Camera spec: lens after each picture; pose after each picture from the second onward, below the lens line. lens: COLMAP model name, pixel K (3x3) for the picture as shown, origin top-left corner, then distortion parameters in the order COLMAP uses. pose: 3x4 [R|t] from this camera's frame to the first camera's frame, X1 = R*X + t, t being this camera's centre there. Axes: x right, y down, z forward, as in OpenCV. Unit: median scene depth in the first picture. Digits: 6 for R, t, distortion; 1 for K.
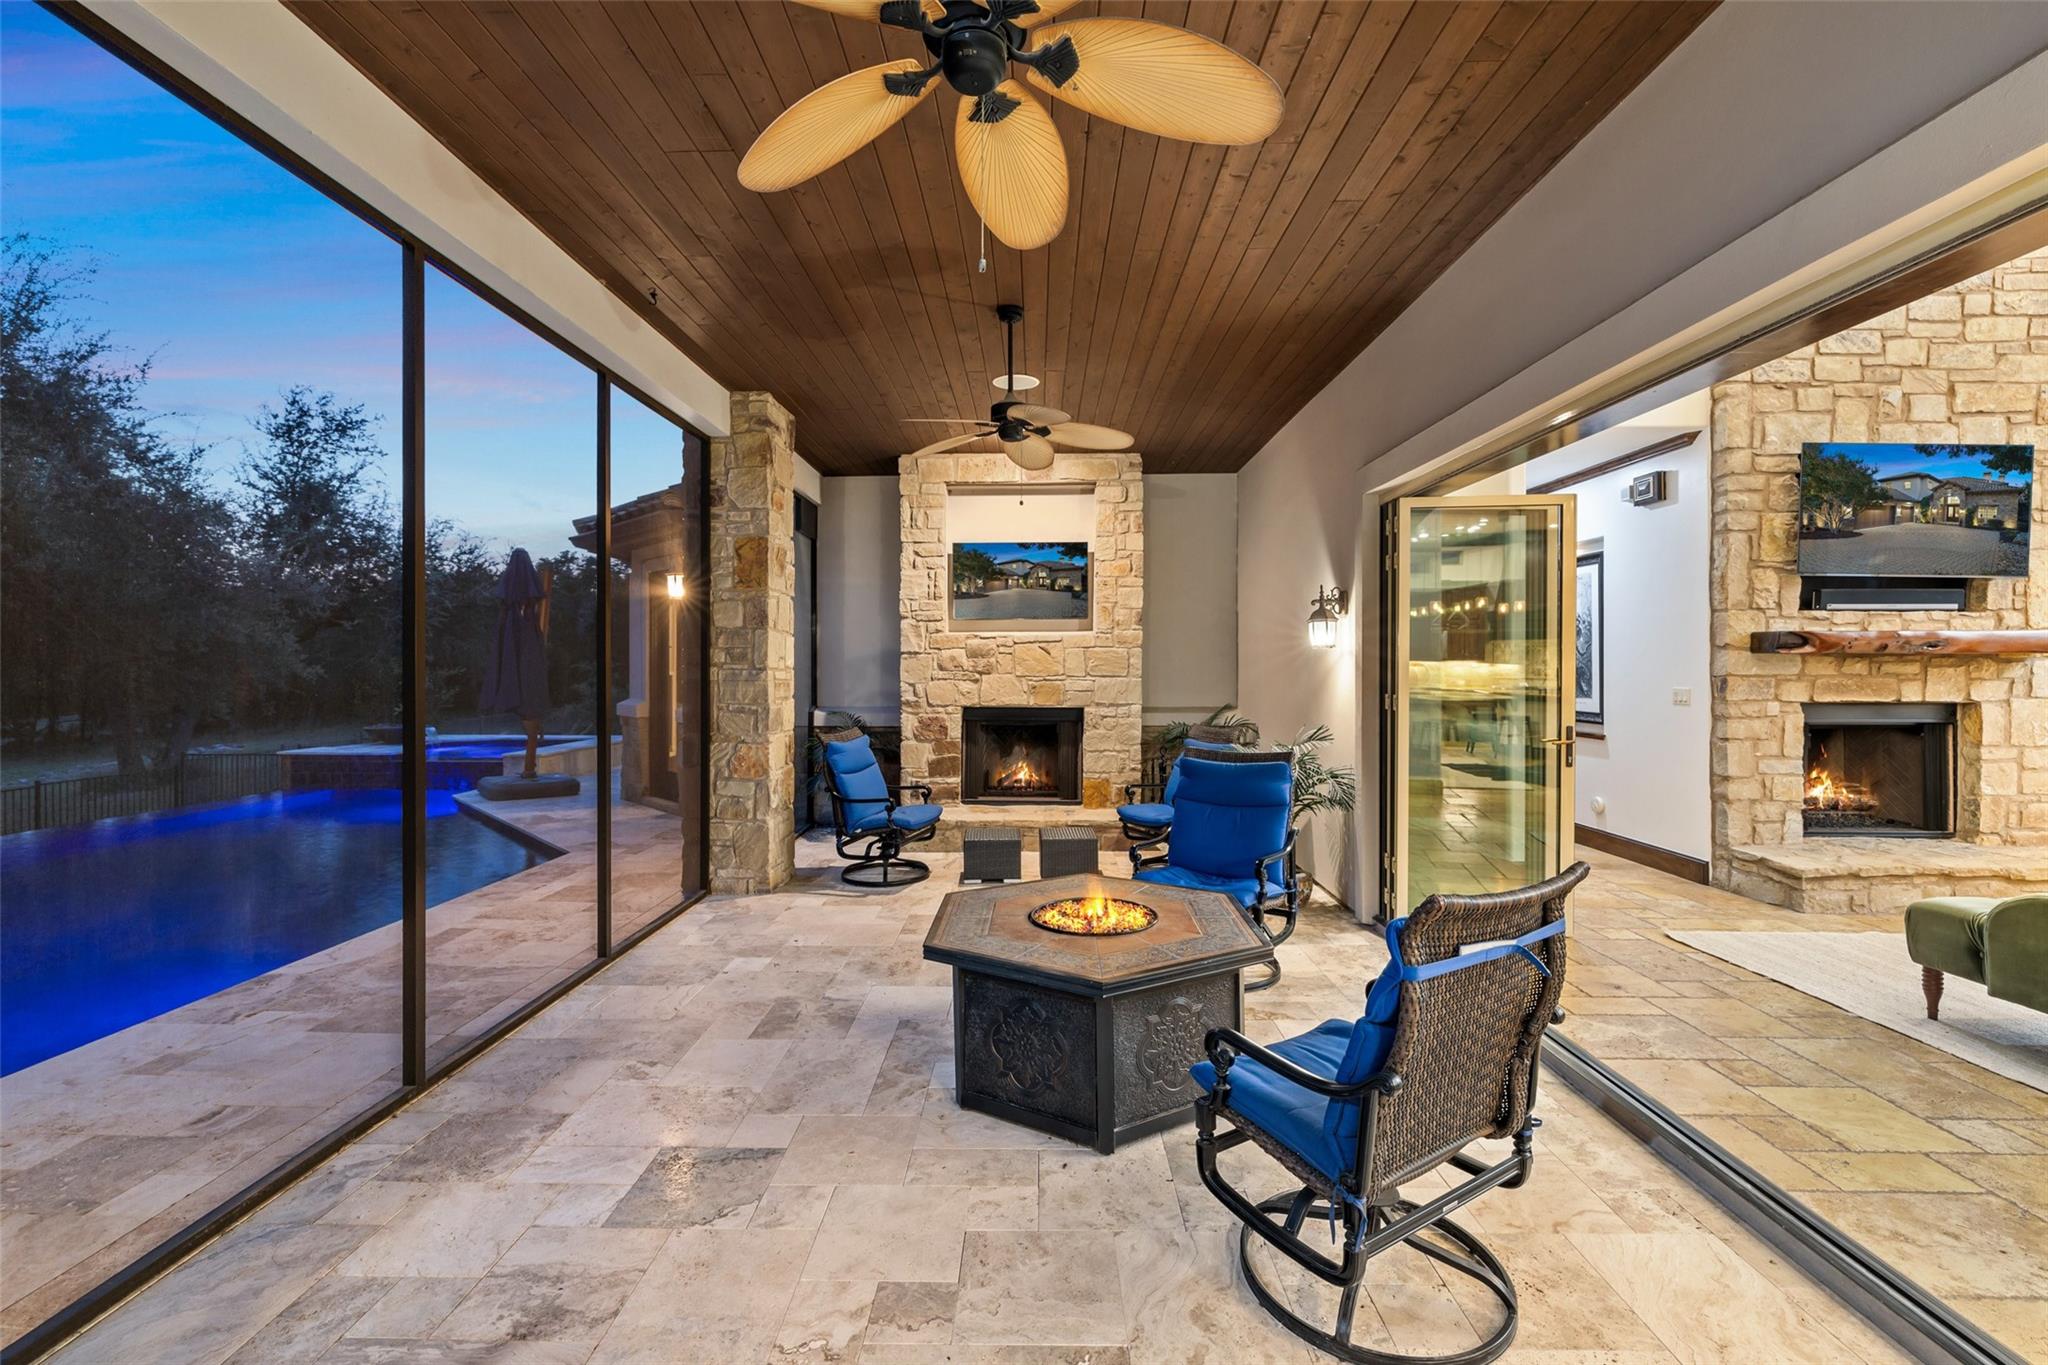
lens RADIAL K [[898.3, 0, 1013.1], [0, 898.3, 665.5], [0, 0, 1]] dist [0.010593, 0.000083]
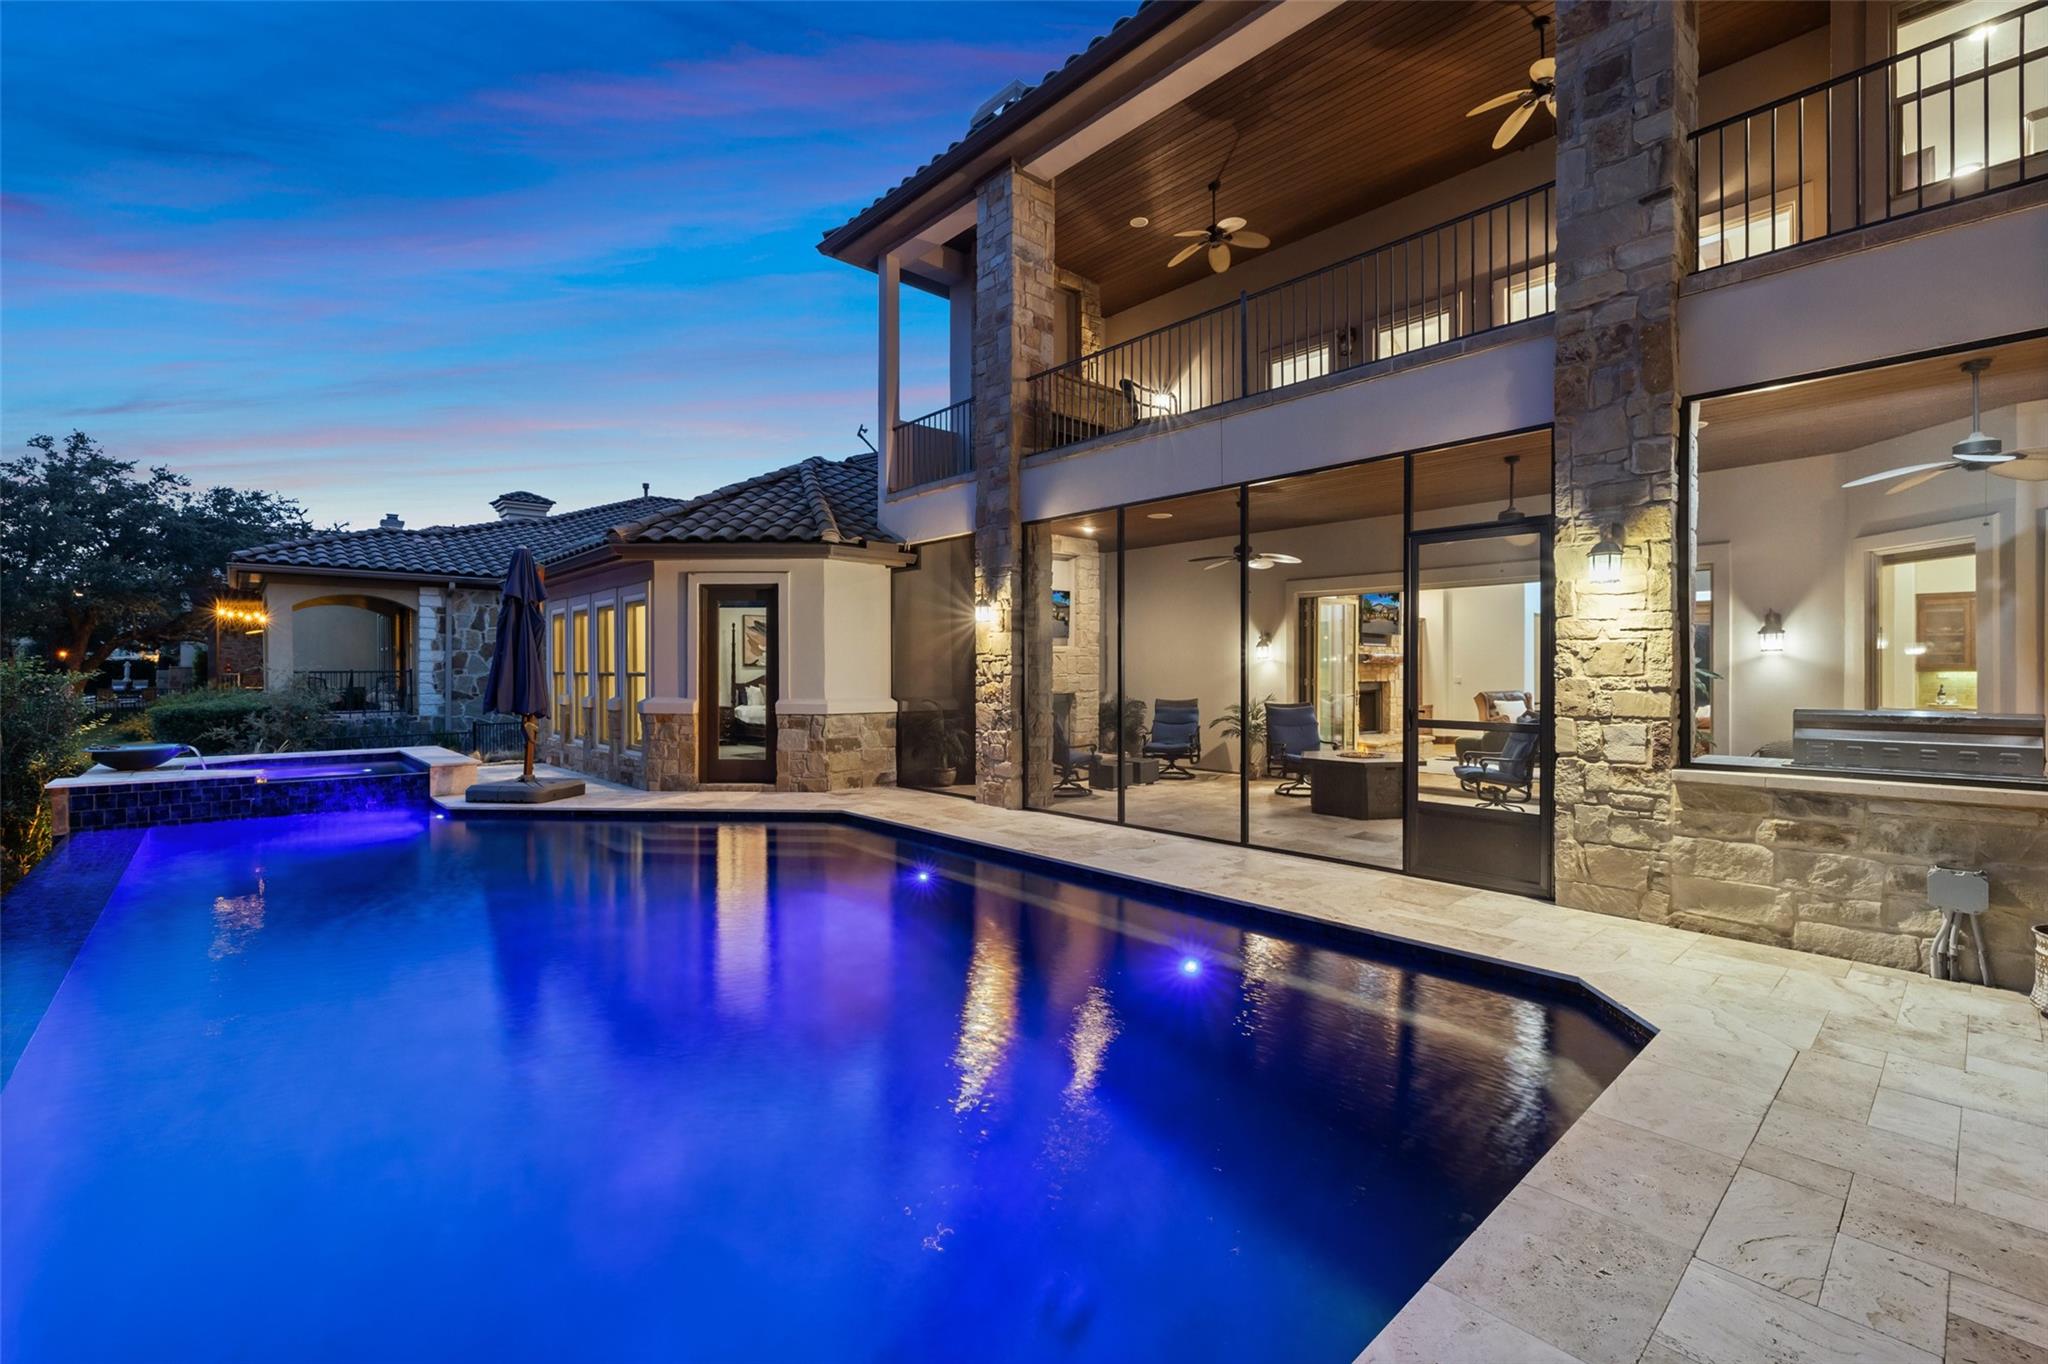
lens RADIAL K [[898.3, 0, 1005.1], [0, 898.3, 671.7], [0, 0, 1]] dist [0.010593, 0.000083]
pose [[0.728574, -0.001096, 0.684966, -1.138077], [0.002889, 0.999995, -0.001472, 0.010504], [-0.684961, 0.003052, 0.728574, -0.106599]]
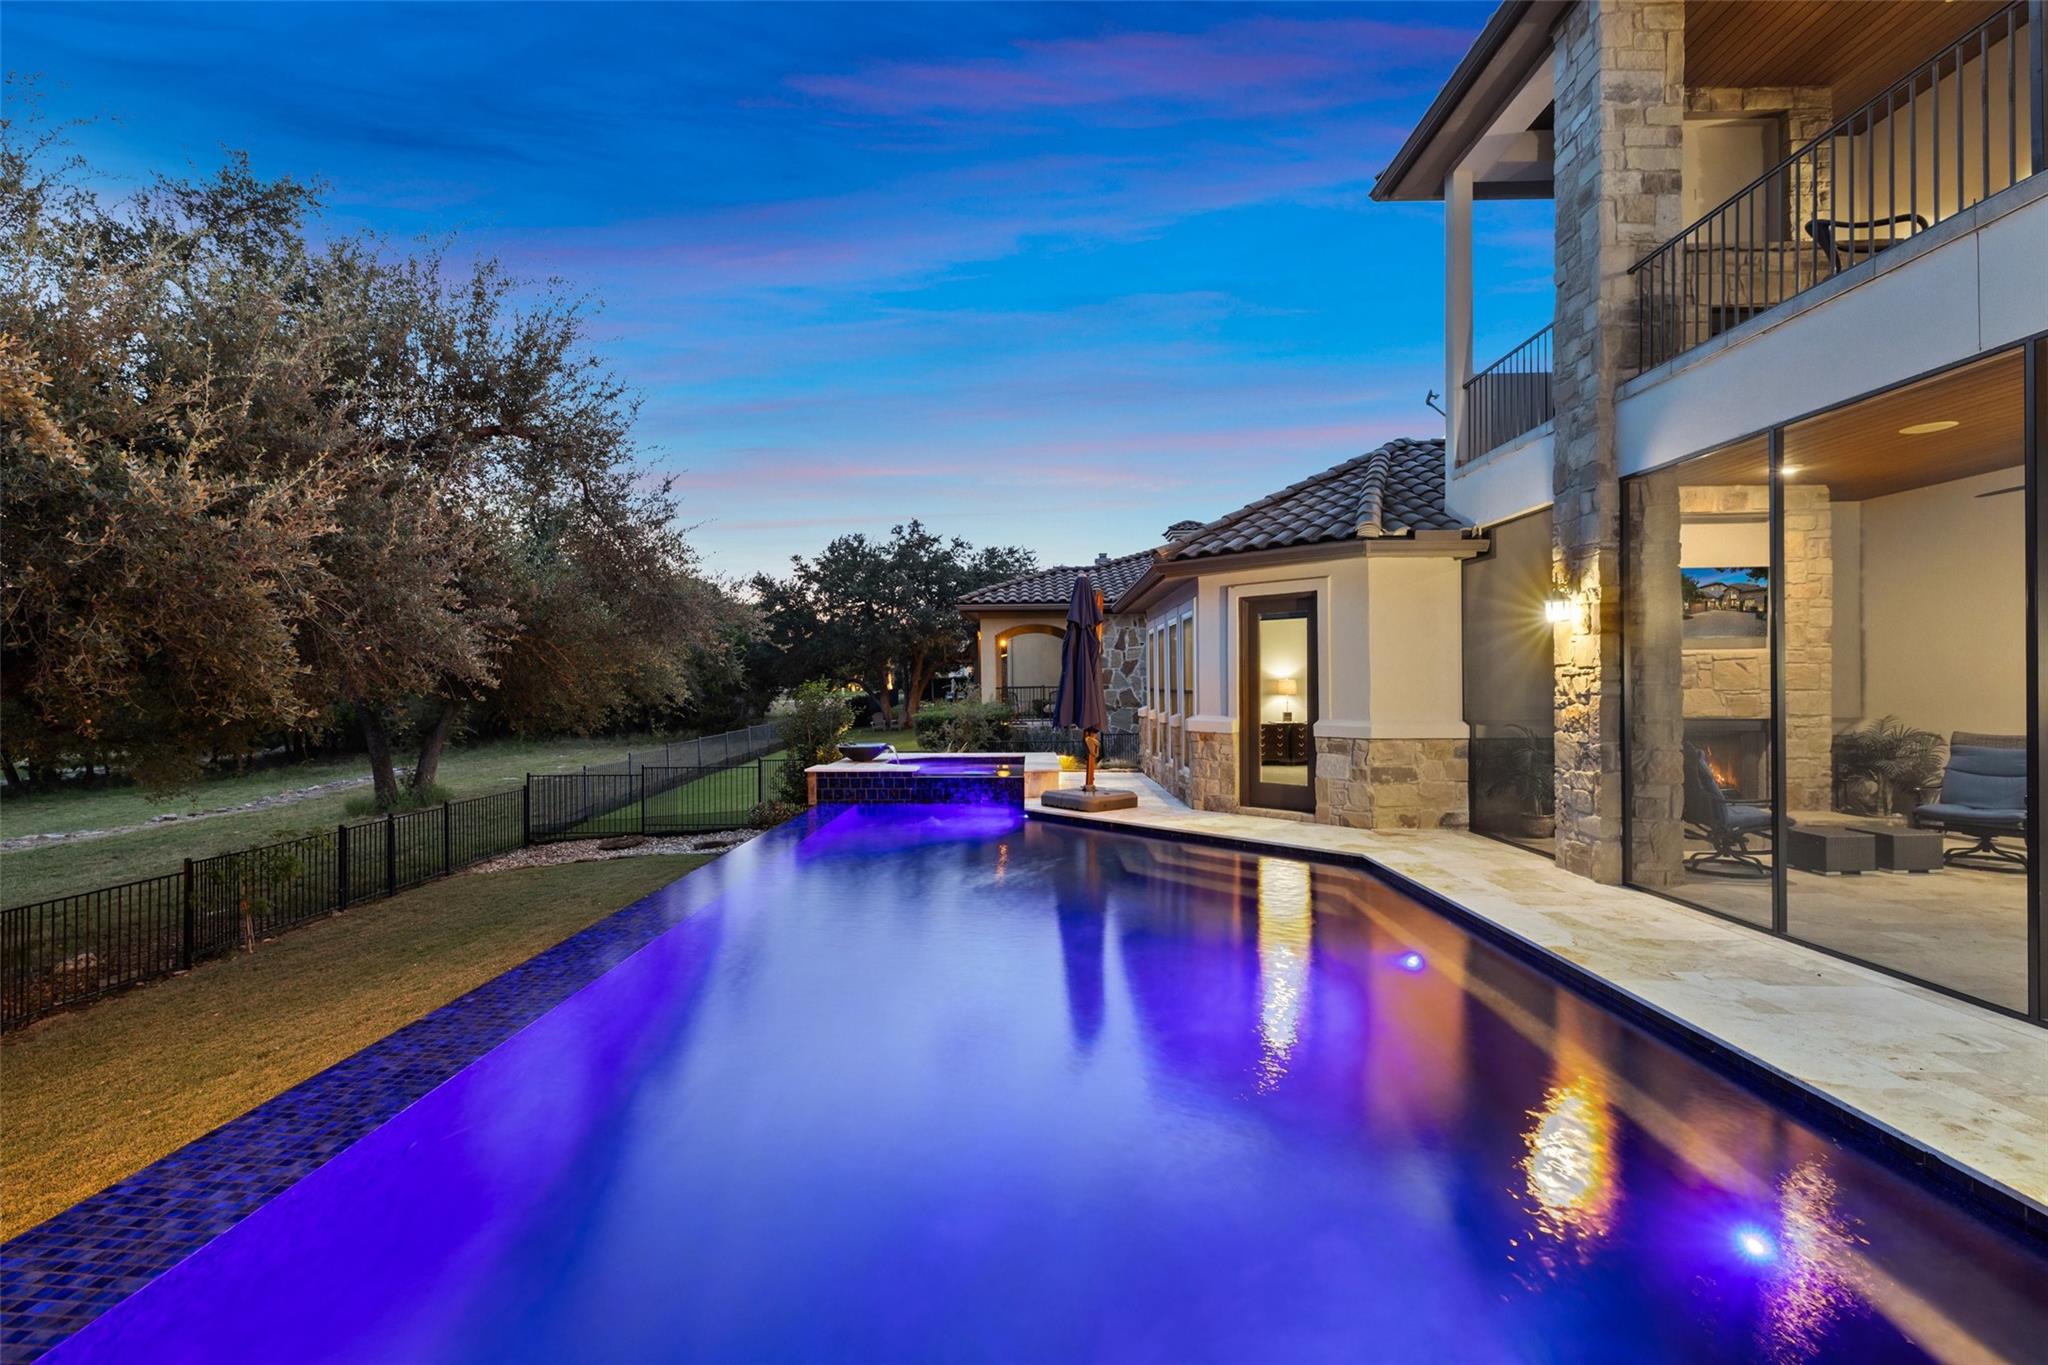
lens RADIAL K [[898.3, 0, 1035.5], [0, 898.3, 686.2], [0, 0, 1]] dist [0.010593, 0.000083]
pose [[0.999927, -0.008937, 0.008097, -0.831850], [0.008936, 0.999960, 0.000192, -0.000602], [-0.008098, -0.000120, 0.999967, -0.091900]]
